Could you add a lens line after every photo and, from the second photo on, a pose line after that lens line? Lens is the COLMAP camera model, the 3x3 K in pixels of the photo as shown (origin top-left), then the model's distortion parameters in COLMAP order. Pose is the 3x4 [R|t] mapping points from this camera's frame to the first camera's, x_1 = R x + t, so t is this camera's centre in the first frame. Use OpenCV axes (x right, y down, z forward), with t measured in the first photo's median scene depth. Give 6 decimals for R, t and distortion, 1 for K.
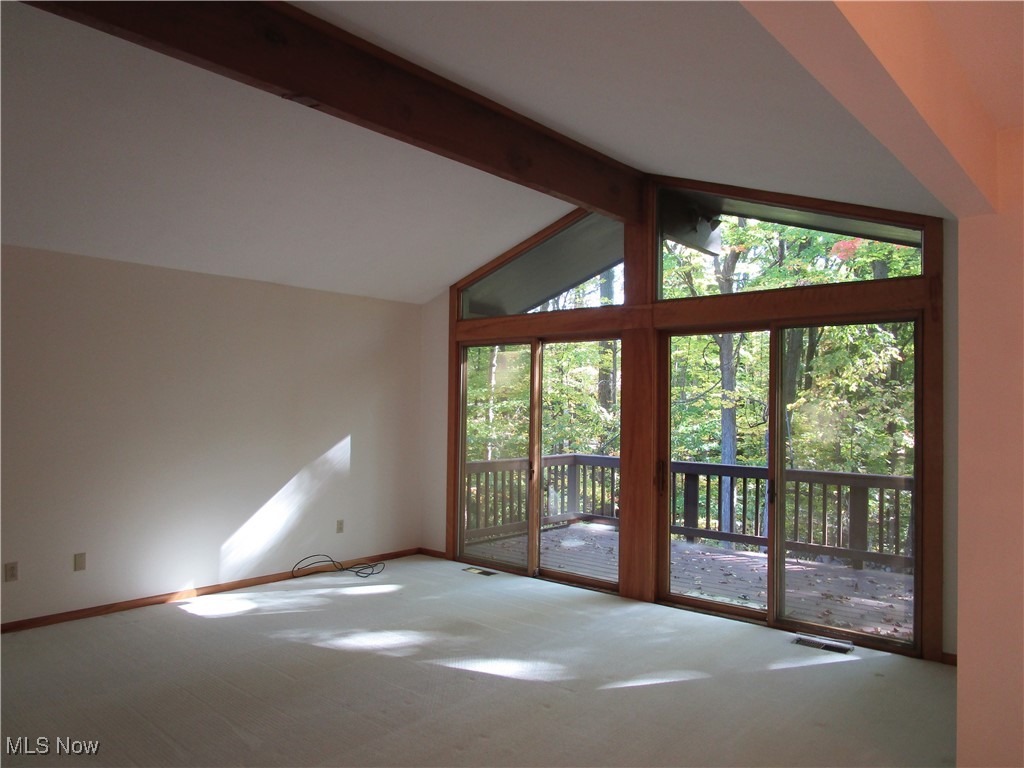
lens RADIAL K [[730.7, 0, 512.0], [0, 730.7, 384.0], [0, 0, 1]] dist [-0.003651, -0.000663]
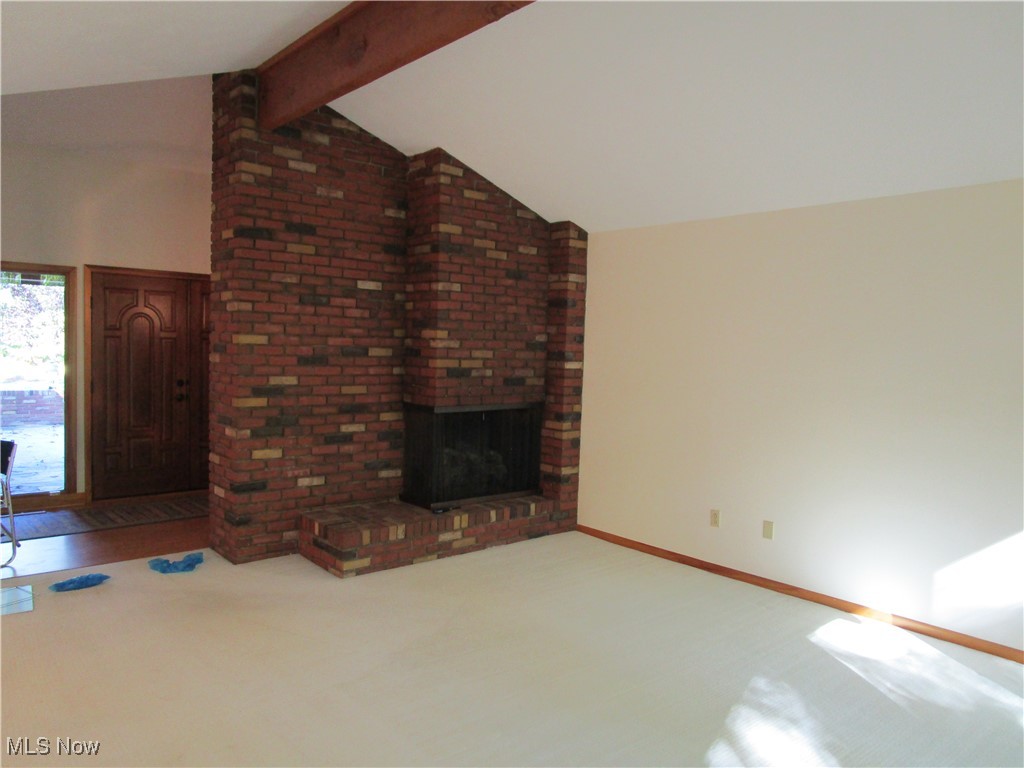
lens RADIAL K [[730.7, 0, 512.0], [0, 730.7, 384.0], [0, 0, 1]] dist [-0.003651, -0.000663]
pose [[-0.135102, 0.026434, -0.990479, 0.405993], [-0.011319, 0.999538, 0.028220, 0.025867], [0.990767, 0.015024, -0.134741, 0.778190]]
